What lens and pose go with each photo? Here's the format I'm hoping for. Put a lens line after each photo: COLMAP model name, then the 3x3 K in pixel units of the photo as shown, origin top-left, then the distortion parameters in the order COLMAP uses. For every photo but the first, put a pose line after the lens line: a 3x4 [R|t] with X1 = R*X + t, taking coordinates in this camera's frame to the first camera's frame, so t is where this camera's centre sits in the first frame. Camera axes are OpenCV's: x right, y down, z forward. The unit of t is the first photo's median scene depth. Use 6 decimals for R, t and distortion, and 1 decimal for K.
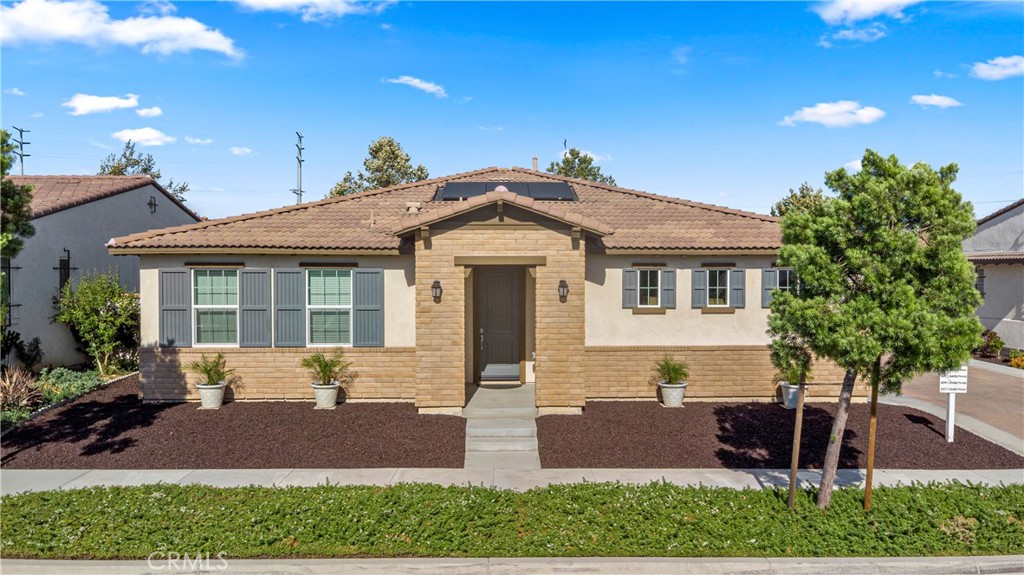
lens RADIAL K [[739.9, 0, 512.0], [0, 739.9, 287.5], [0, 0, 1]] dist [0.006787, 0.002621]
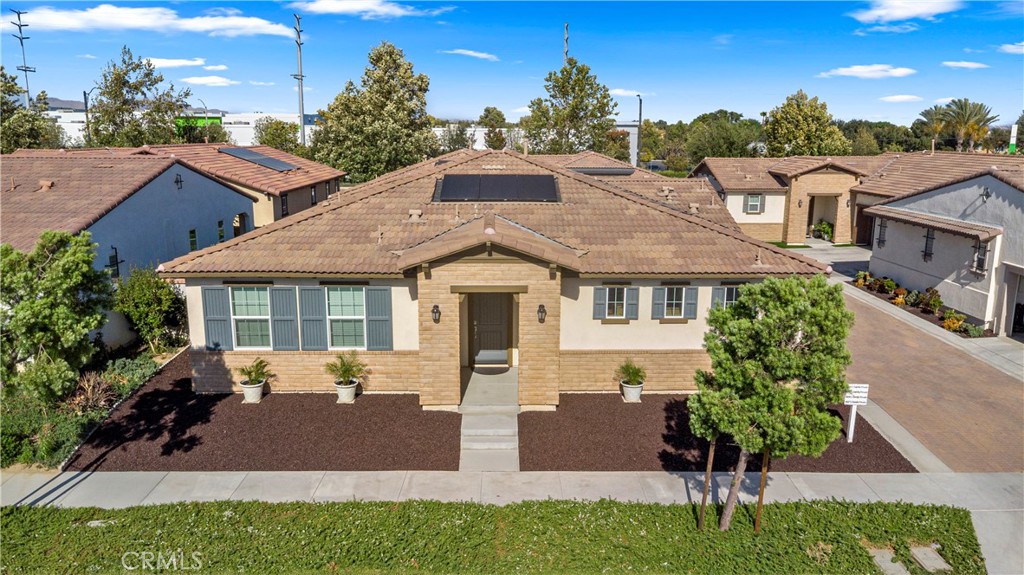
lens RADIAL K [[730.1, 0, 512.0], [0, 730.1, 287.5], [0, 0, 1]] dist [-0.018443, 0.077388]
pose [[0.999979, 0.005885, -0.002614, 0.022573], [-0.005297, 0.982580, 0.185767, -0.241859], [0.003662, -0.185749, 0.982590, -0.142693]]
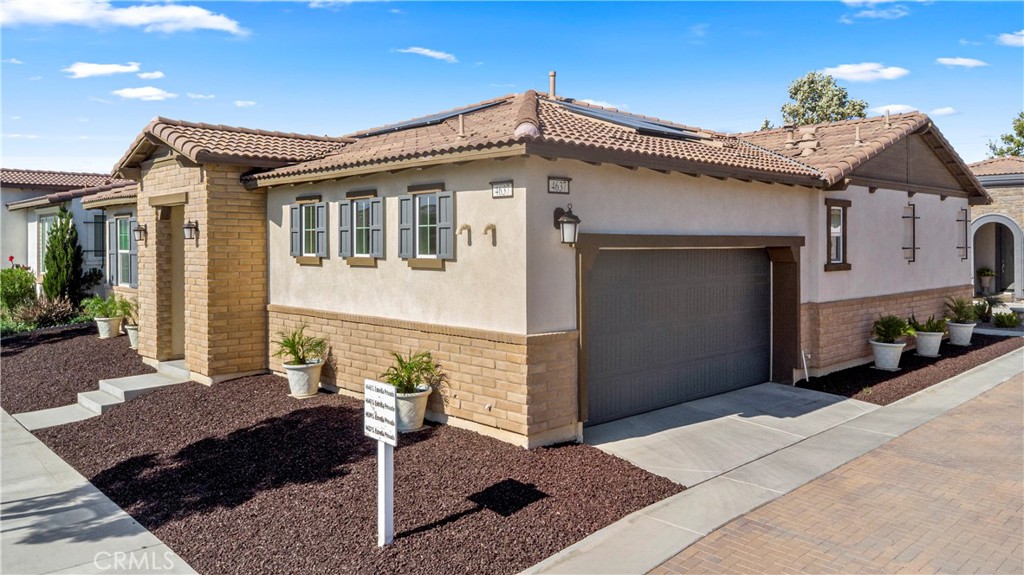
lens RADIAL K [[750.3, 0, 515.1], [0, 750.3, 241.8], [0, 0, 1]] dist [0.008246, -0.000443]
pose [[0.675491, -0.002670, -0.737363, 0.882410], [-0.011729, 0.999828, -0.014365, 0.021215], [0.737275, 0.018352, 0.675344, 0.659140]]
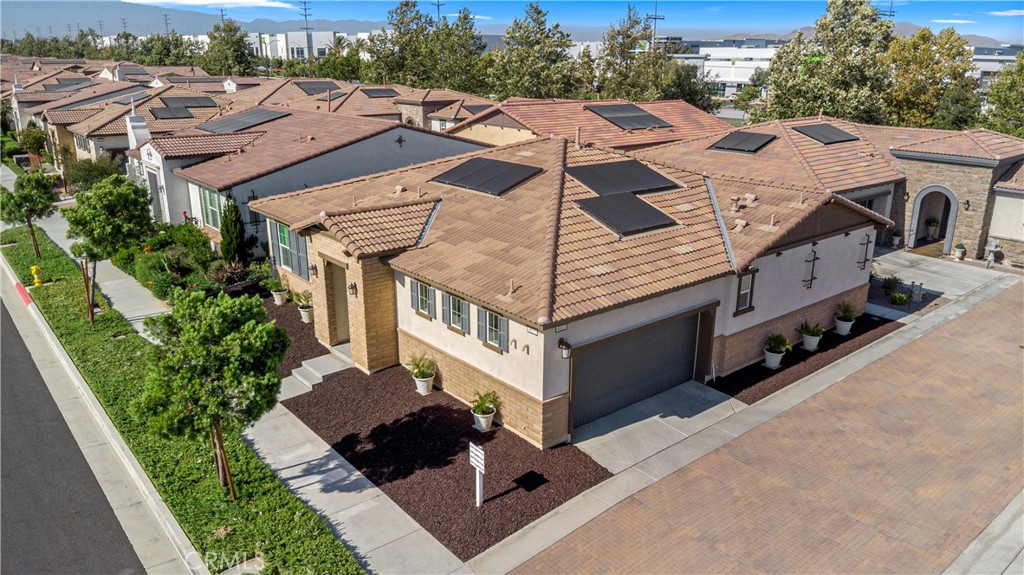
lens RADIAL K [[730.1, 0, 512.0], [0, 730.1, 287.5], [0, 0, 1]] dist [-0.018443, 0.077388]
pose [[0.623416, 0.238730, -0.744554, 1.220228], [-0.020699, 0.956954, 0.289502, -0.387020], [0.781616, -0.165069, 0.601522, 0.378167]]
